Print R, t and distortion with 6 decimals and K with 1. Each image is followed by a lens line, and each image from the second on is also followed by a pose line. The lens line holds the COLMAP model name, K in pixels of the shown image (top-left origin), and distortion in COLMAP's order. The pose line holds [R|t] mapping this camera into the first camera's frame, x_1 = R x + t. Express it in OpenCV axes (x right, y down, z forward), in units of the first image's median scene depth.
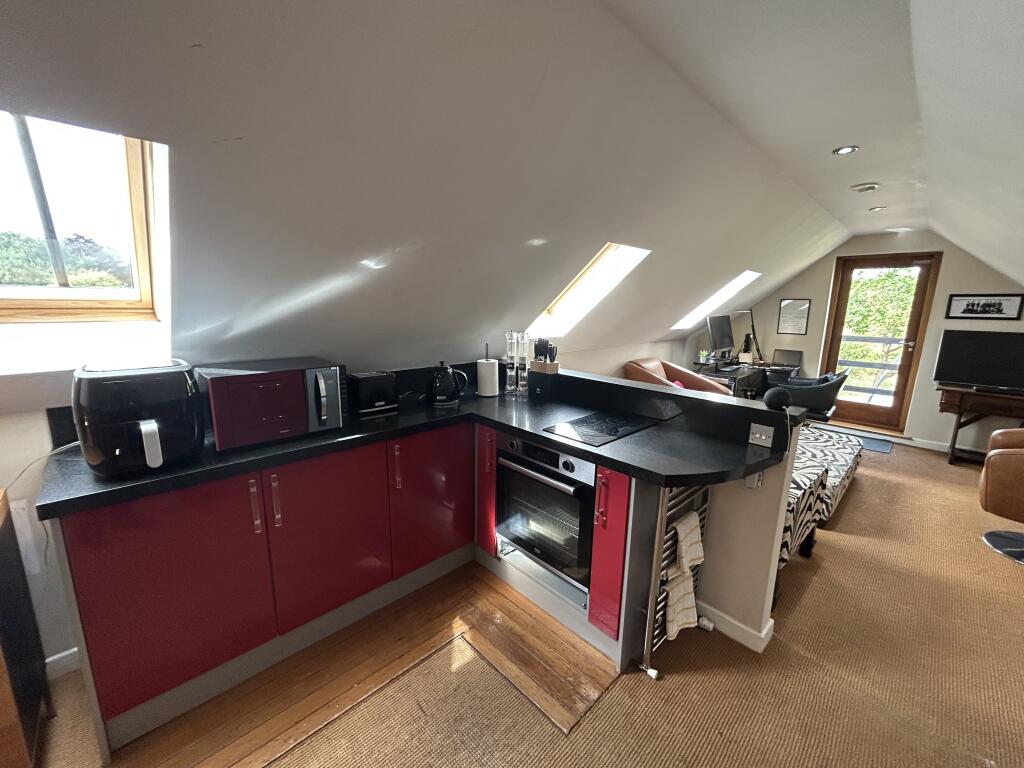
lens RADIAL K [[409.9, 0, 516.0], [0, 409.9, 386.9], [0, 0, 1]] dist [-0.003762, 0.000025]
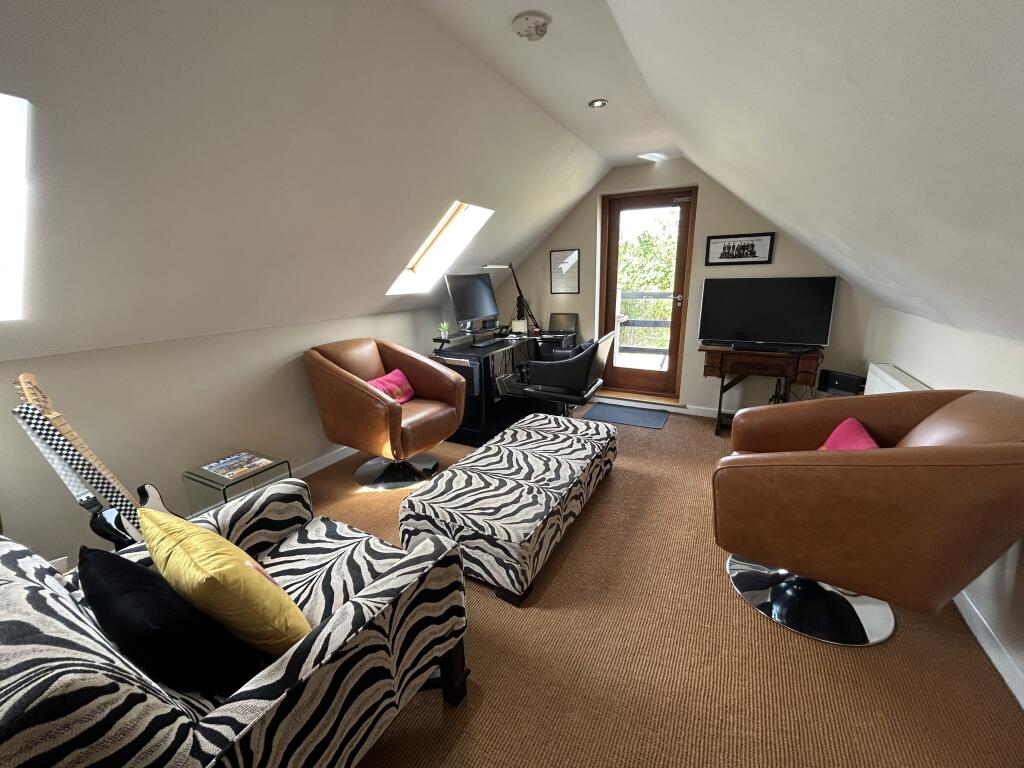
lens RADIAL K [[409.9, 0, 517.1], [0, 409.9, 387.5], [0, 0, 1]] dist [-0.003762, 0.000025]
pose [[0.952142, -0.115536, 0.282977, 0.401017], [0.095821, 0.991966, 0.082594, -0.022298], [-0.290247, -0.051526, 0.955564, 0.278864]]
